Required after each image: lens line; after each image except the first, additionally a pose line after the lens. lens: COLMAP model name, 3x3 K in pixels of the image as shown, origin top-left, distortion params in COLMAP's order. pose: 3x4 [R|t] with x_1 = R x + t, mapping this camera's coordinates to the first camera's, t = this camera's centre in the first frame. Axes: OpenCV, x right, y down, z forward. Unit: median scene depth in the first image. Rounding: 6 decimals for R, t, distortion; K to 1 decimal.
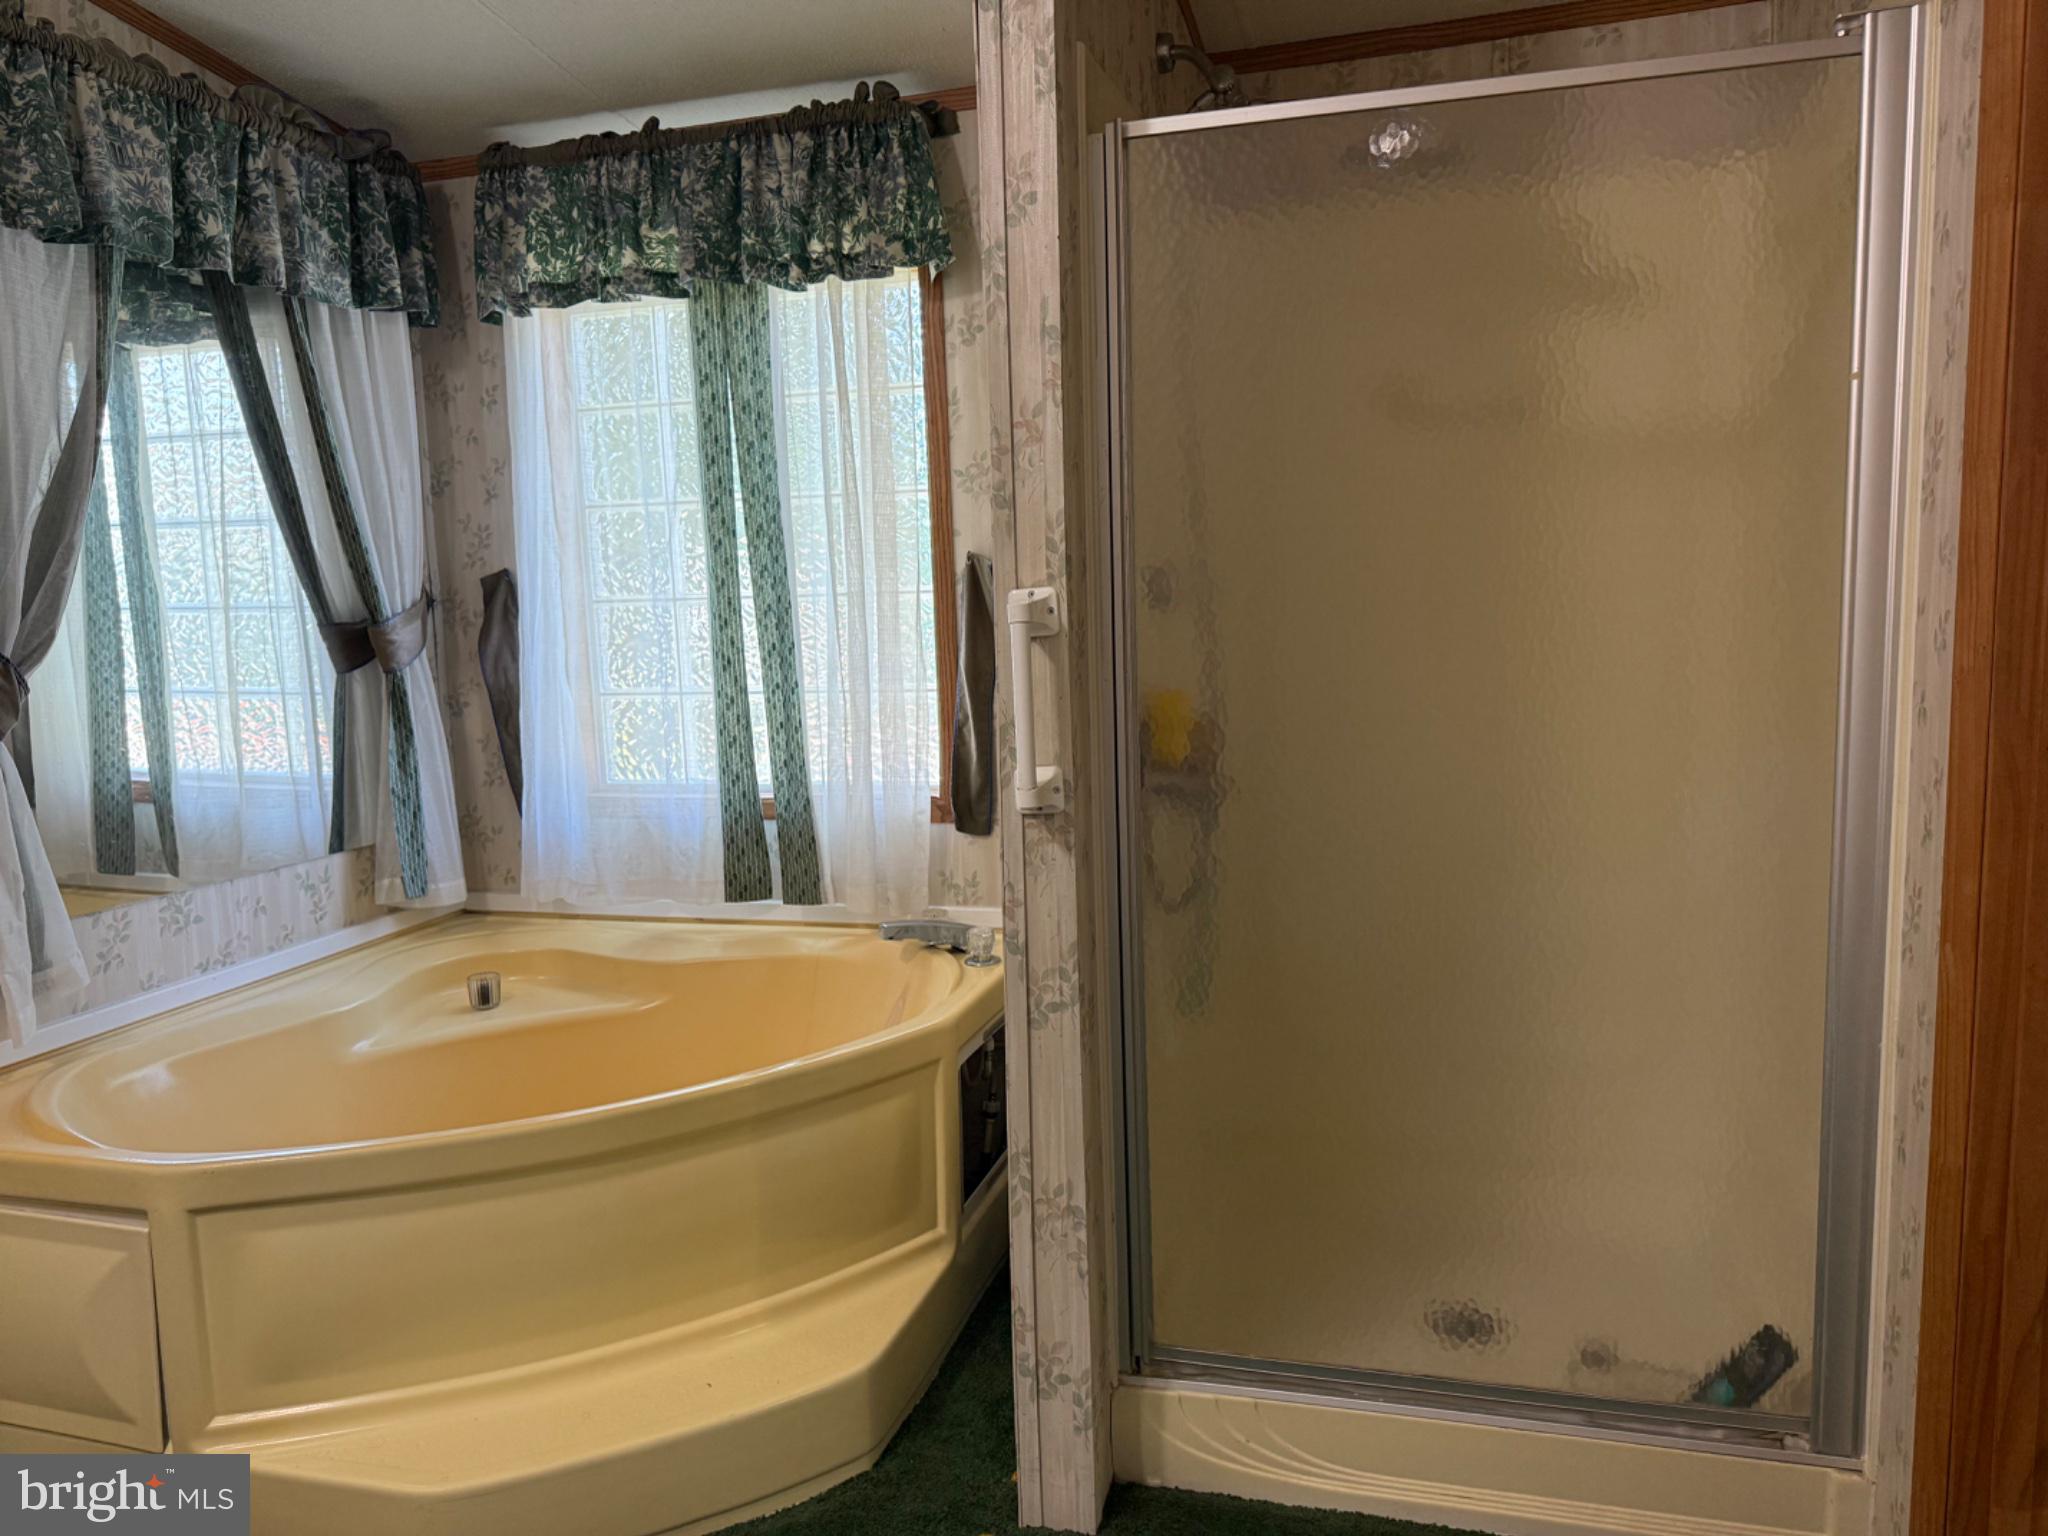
lens RADIAL K [[1515.6, 0, 1029.0], [0, 1515.6, 762.1], [0, 0, 1]] dist [0.088063, -0.023826]
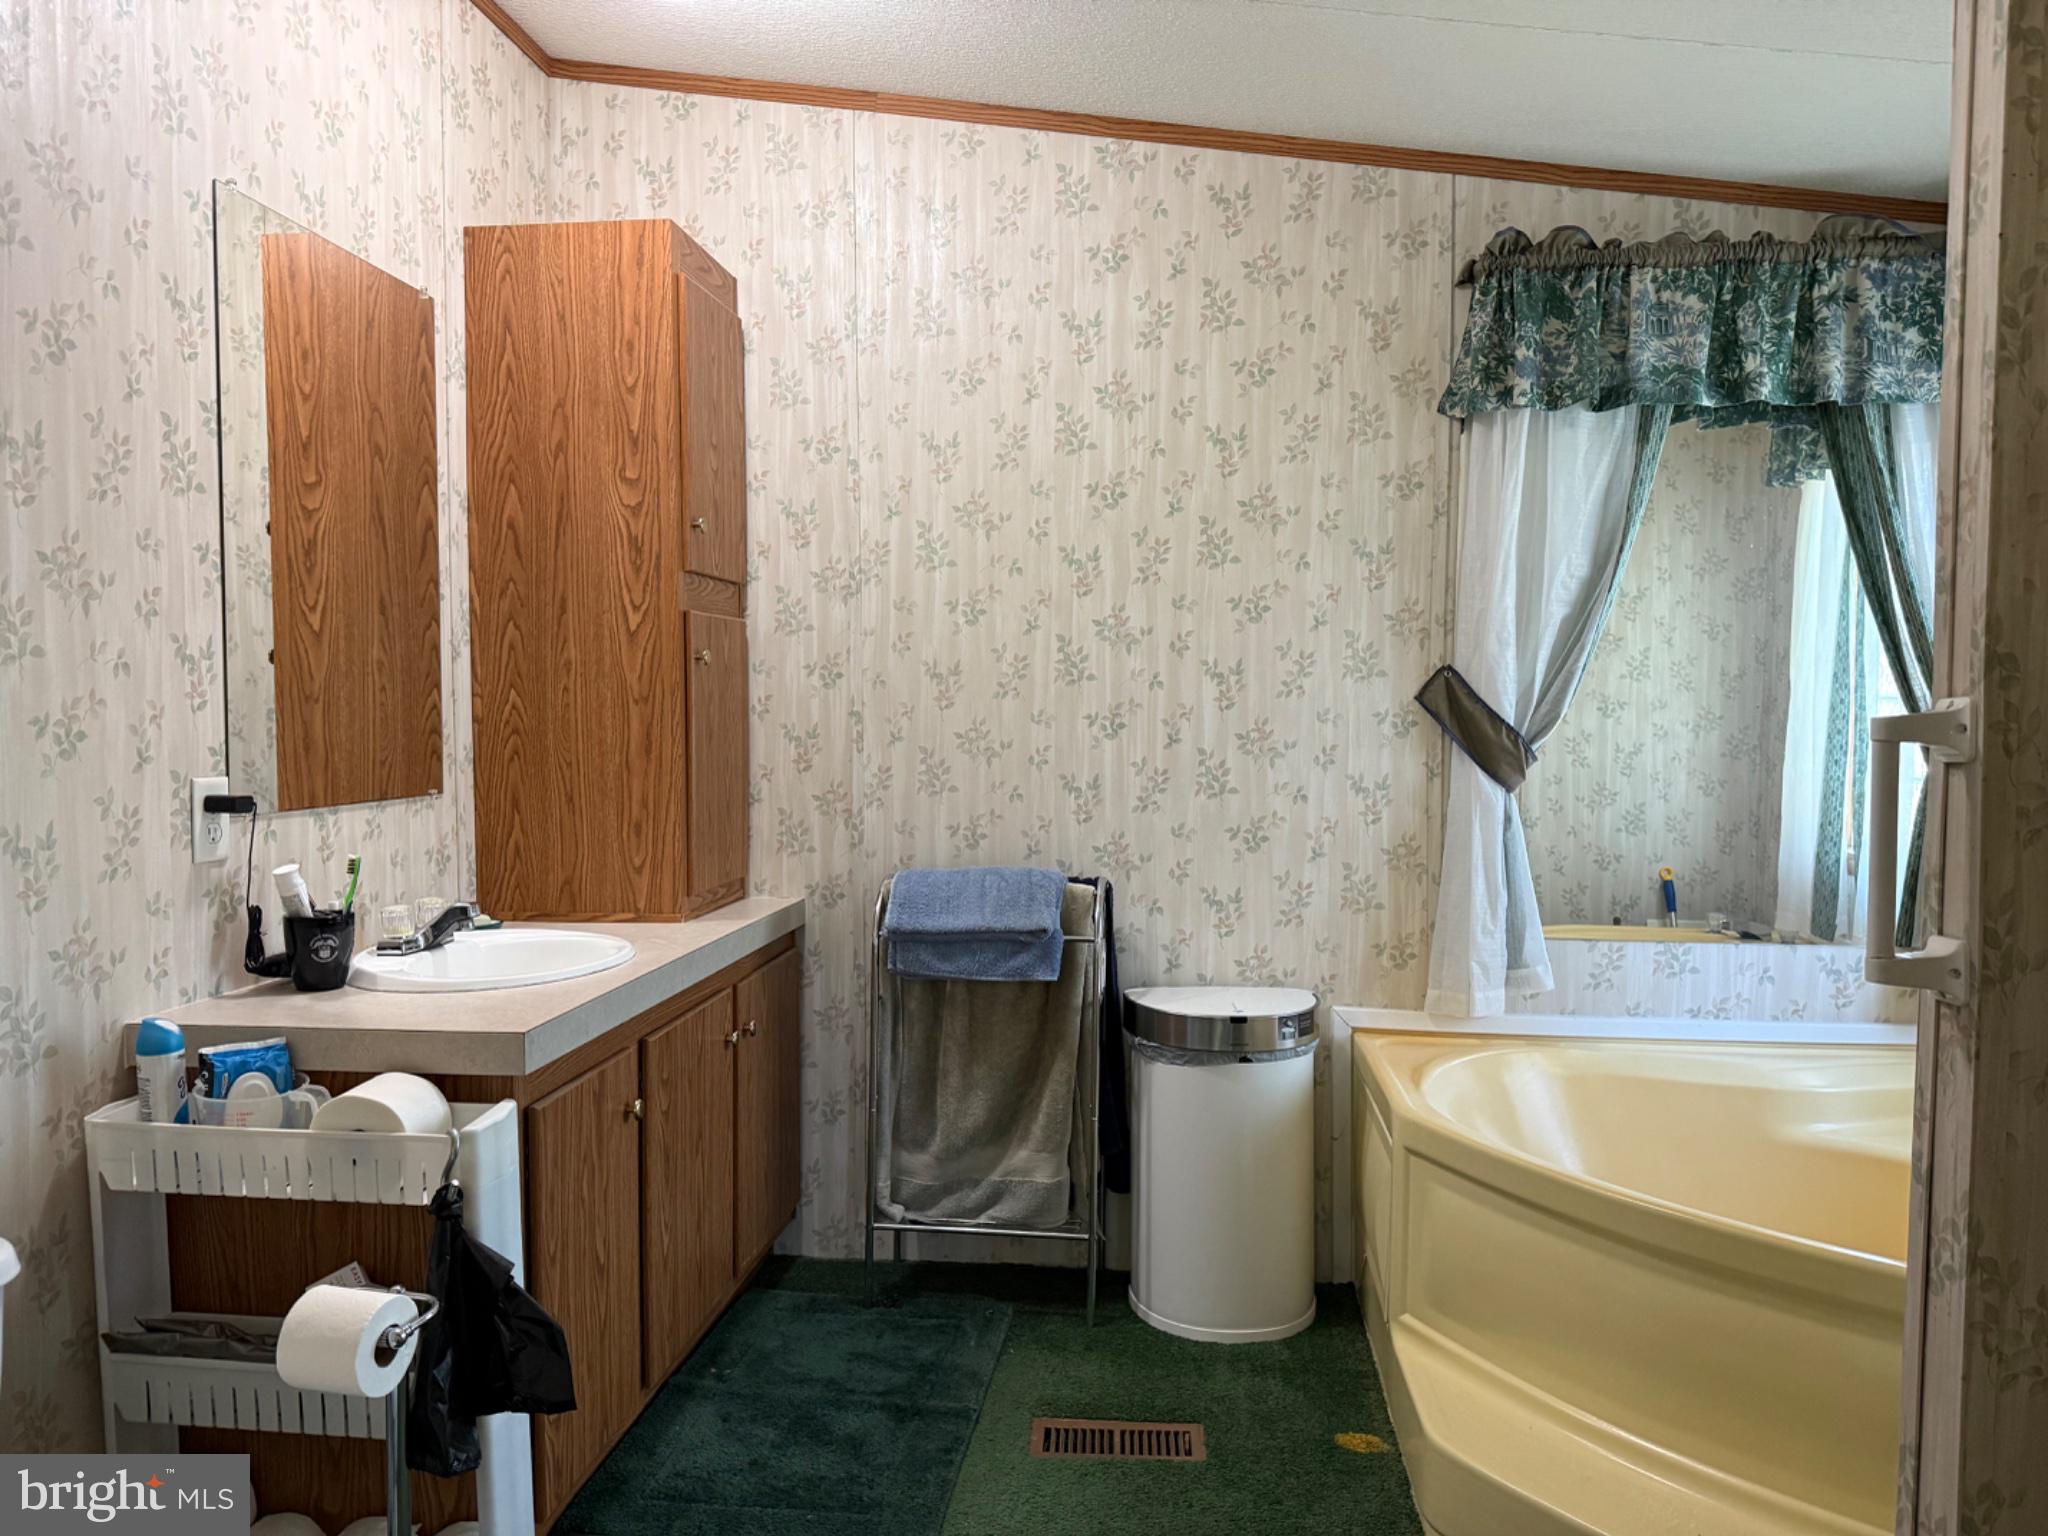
lens RADIAL K [[1515.6, 0, 1037.6], [0, 1515.6, 786.6], [0, 0, 1]] dist [0.088063, -0.023826]
pose [[0.210260, 0.090584, -0.973440, 0.481699], [-0.129268, 0.989532, 0.064160, -0.045225], [0.969062, 0.112345, 0.219768, 0.286597]]
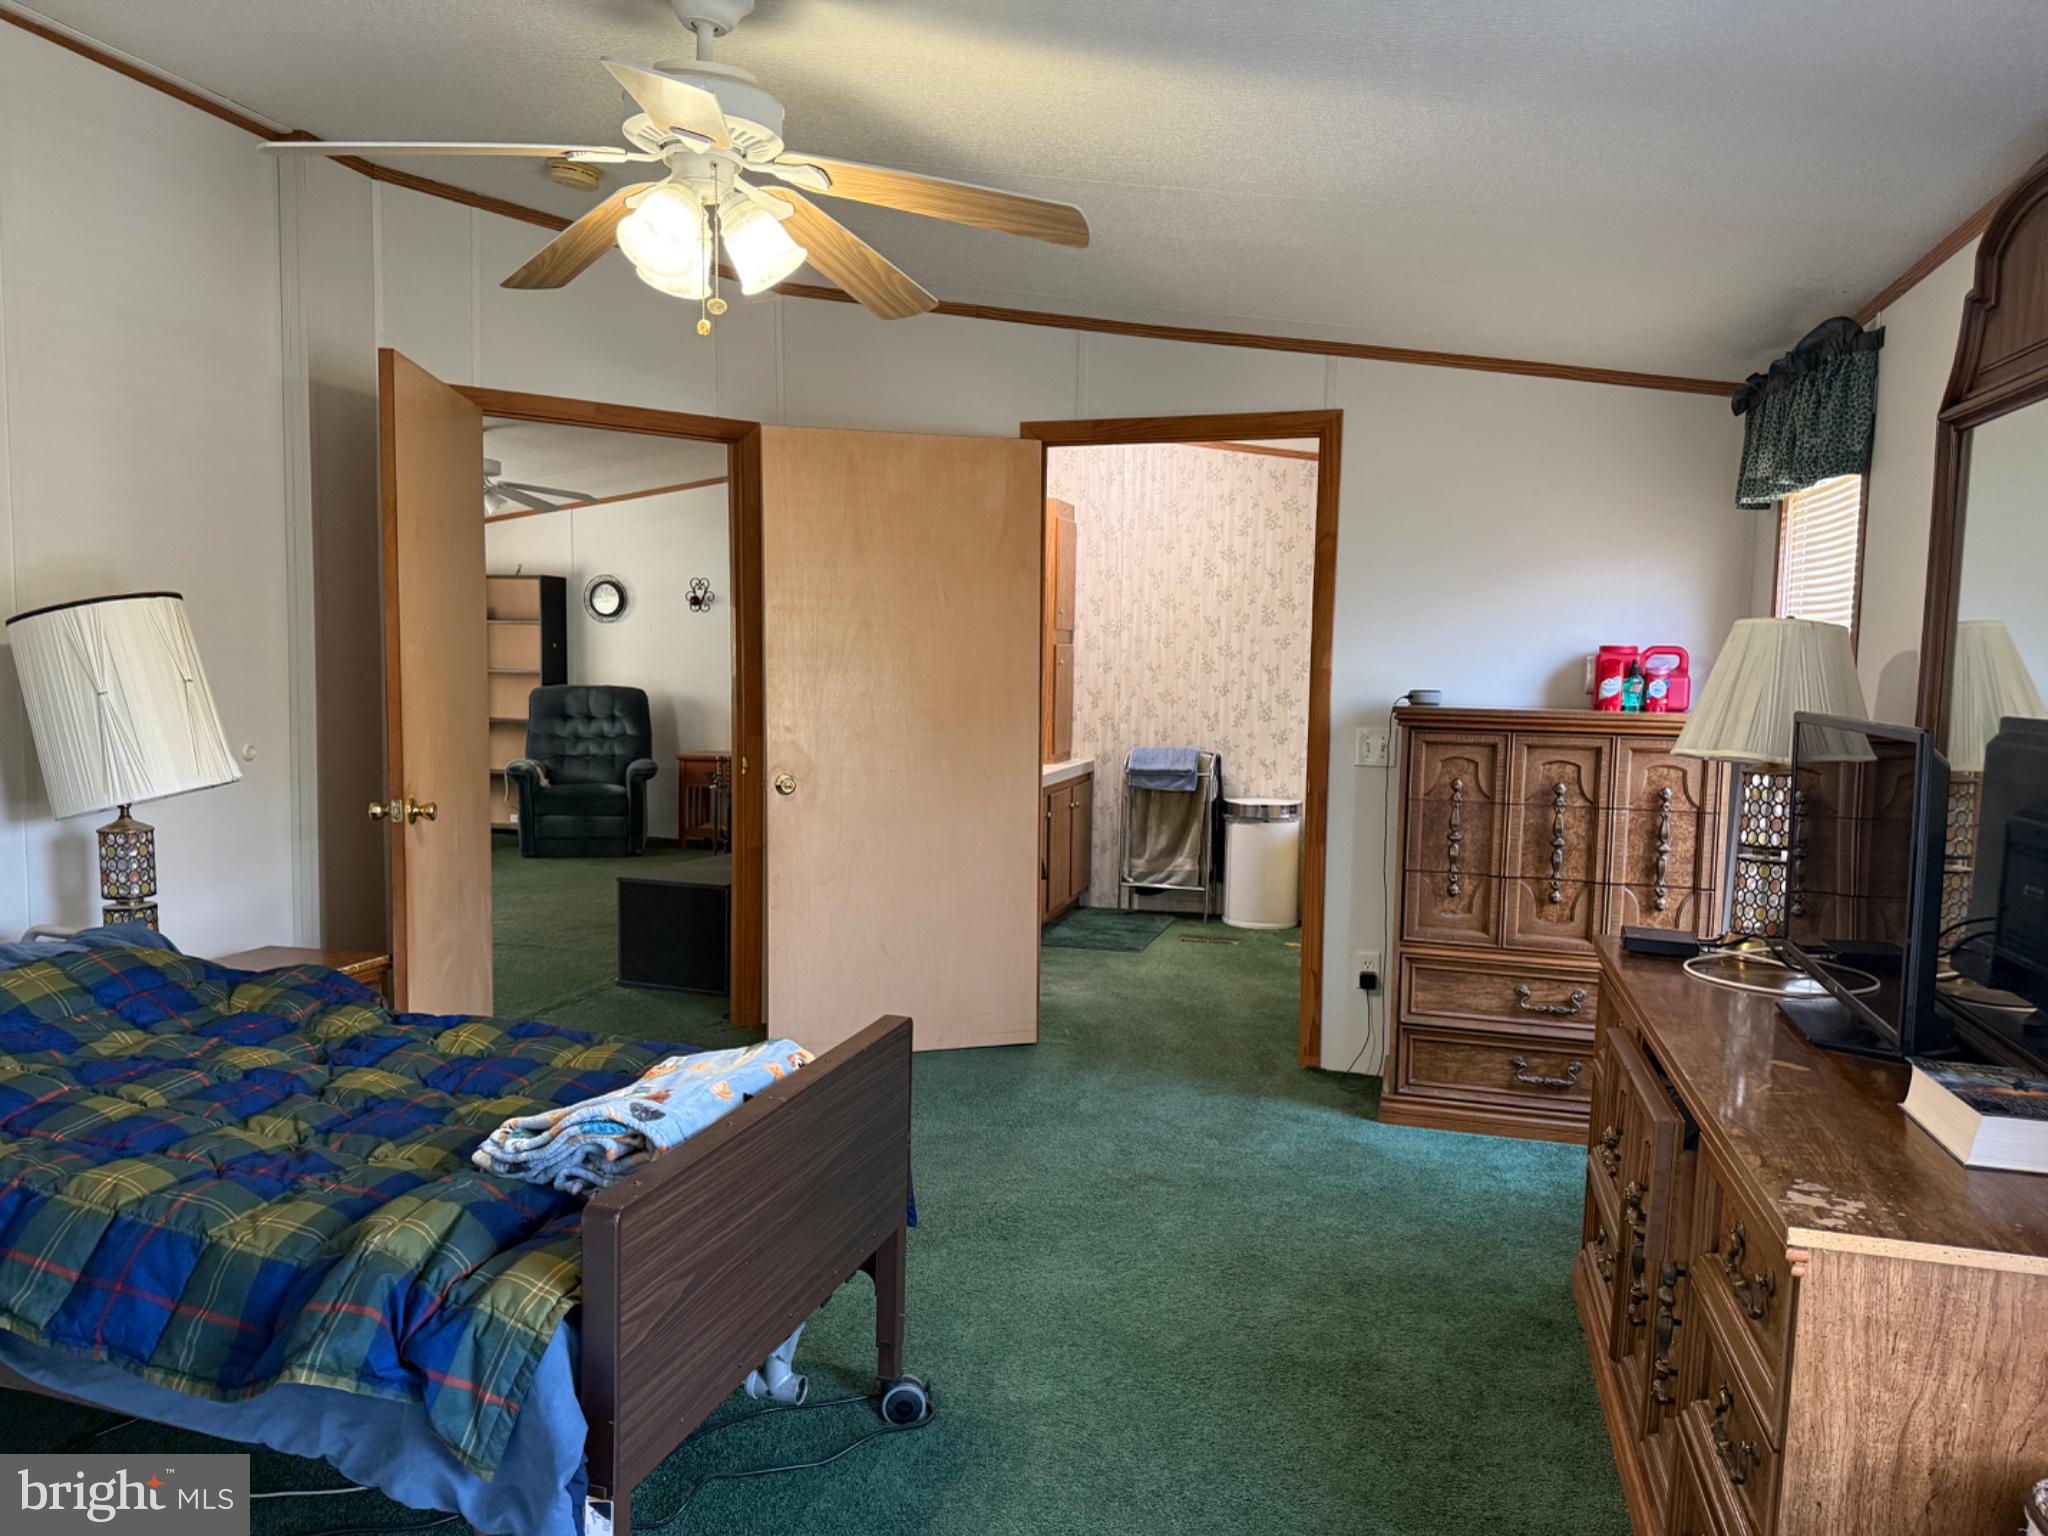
lens RADIAL K [[1515.6, 0, 1009.6], [0, 1515.6, 775.3], [0, 0, 1]] dist [0.088063, -0.023826]
pose [[0.047670, 0.111988, -0.992565, 2.310984], [-0.140550, 0.984561, 0.104335, -0.114163], [0.988925, 0.134531, 0.062674, 0.021336]]
